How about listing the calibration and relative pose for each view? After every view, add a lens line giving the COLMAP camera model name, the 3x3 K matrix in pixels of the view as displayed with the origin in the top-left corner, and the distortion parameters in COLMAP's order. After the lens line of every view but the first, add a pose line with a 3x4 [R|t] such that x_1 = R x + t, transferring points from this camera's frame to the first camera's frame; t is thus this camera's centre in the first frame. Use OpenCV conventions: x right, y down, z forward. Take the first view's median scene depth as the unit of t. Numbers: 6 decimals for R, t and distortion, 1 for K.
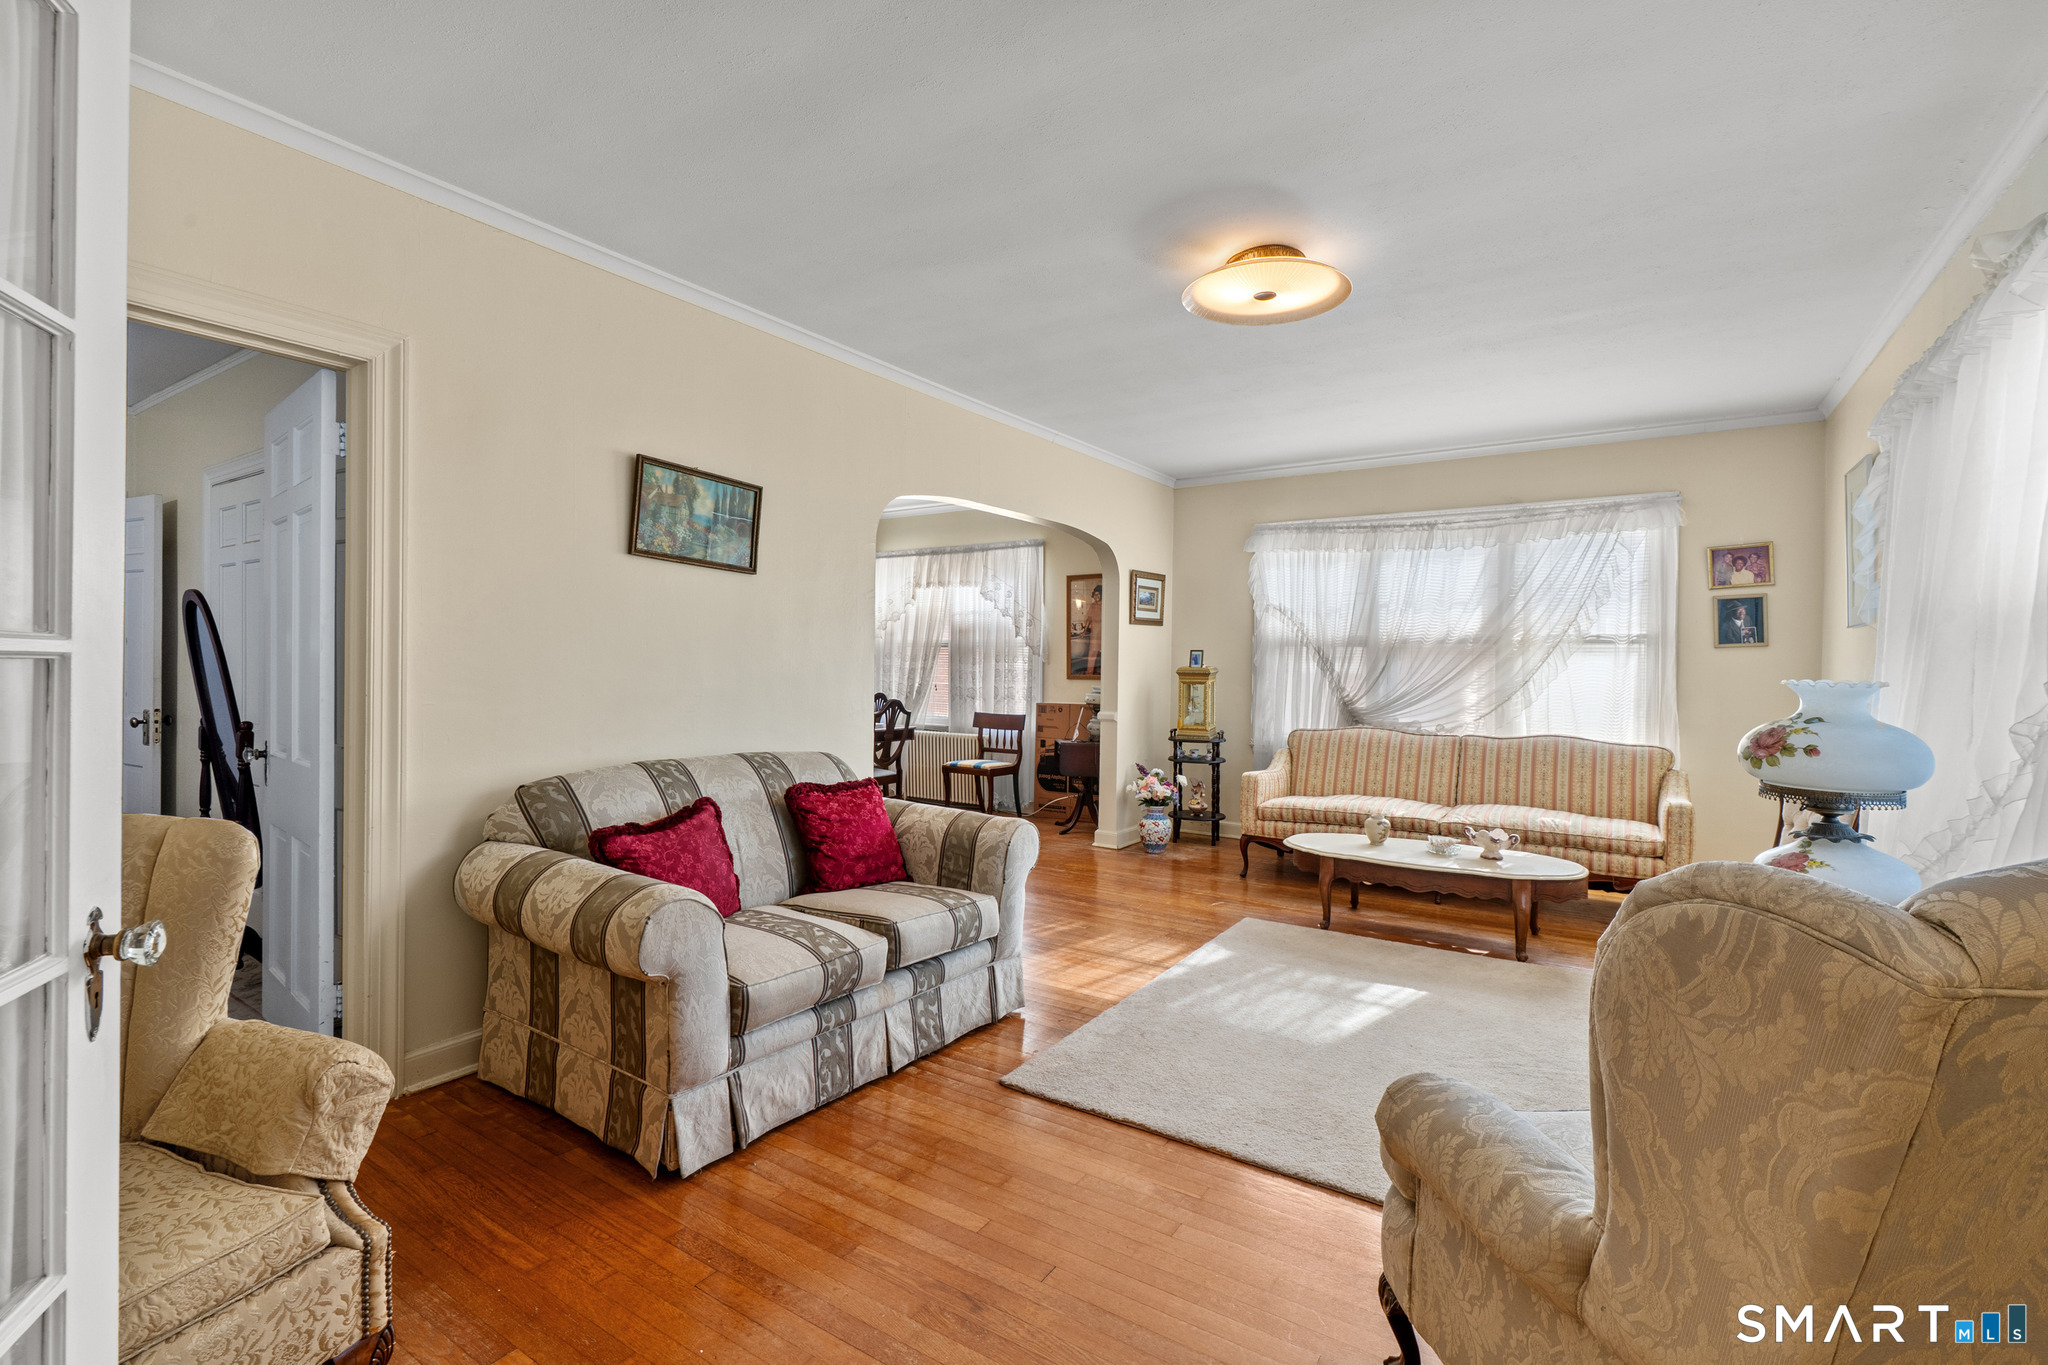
lens RADIAL K [[922.6, 0, 1023.7], [0, 922.6, 679.2], [0, 0, 1]] dist [-0.003241, -0.000037]
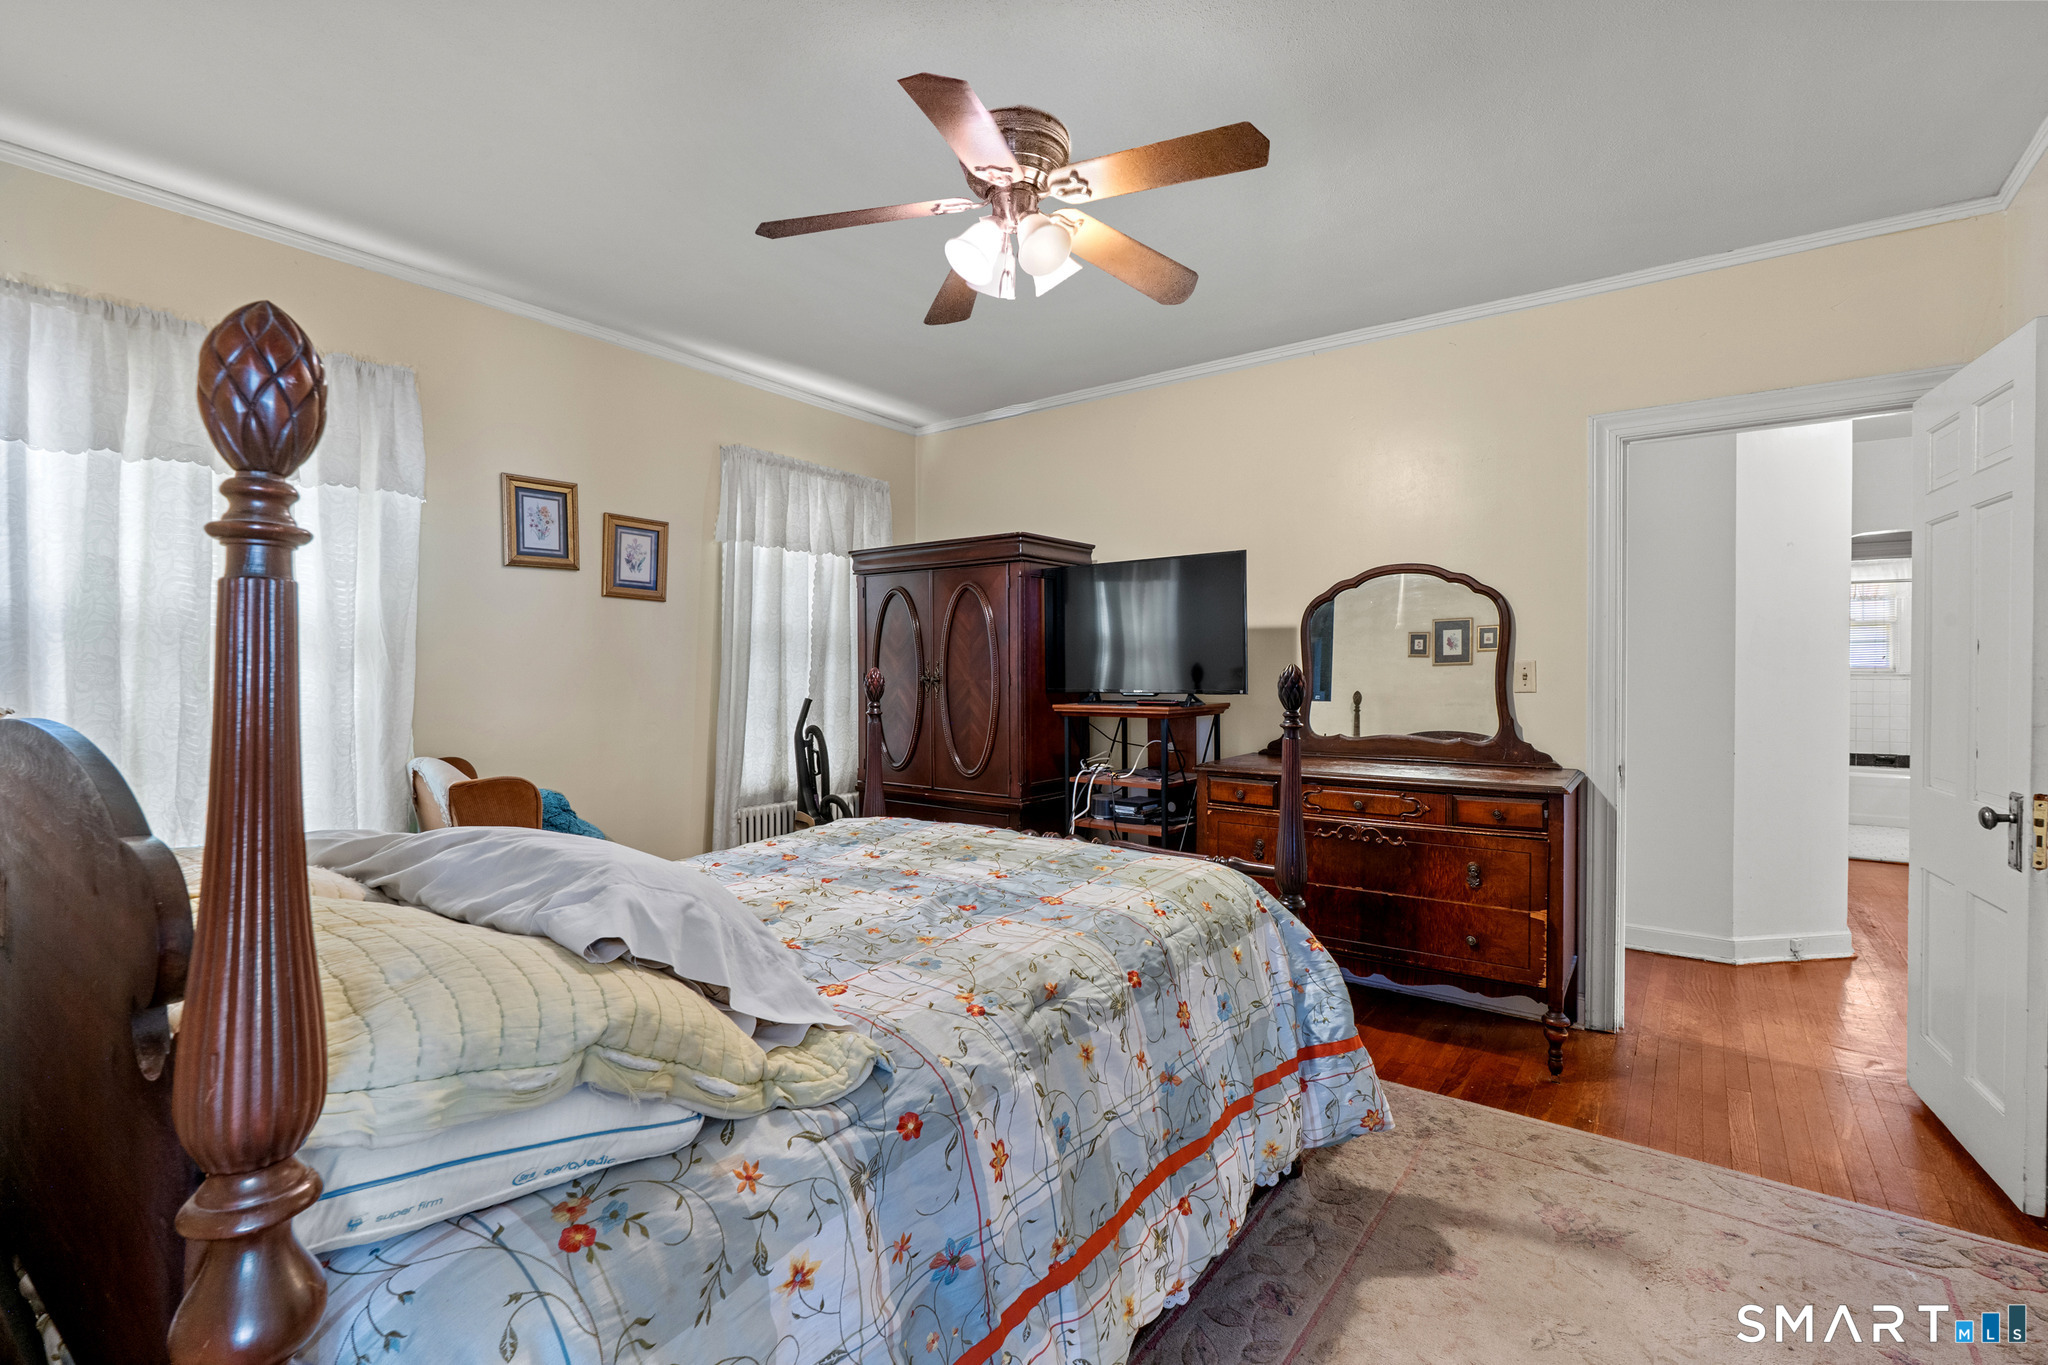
lens RADIAL K [[922.6, 0, 1023.5], [0, 922.6, 679.5], [0, 0, 1]] dist [-0.003241, -0.000037]
pose [[-0.052275, -0.008154, -0.998599, -0.469749], [-0.012035, 0.999899, -0.007534, -0.014277], [0.998560, 0.011625, -0.052368, 0.528754]]
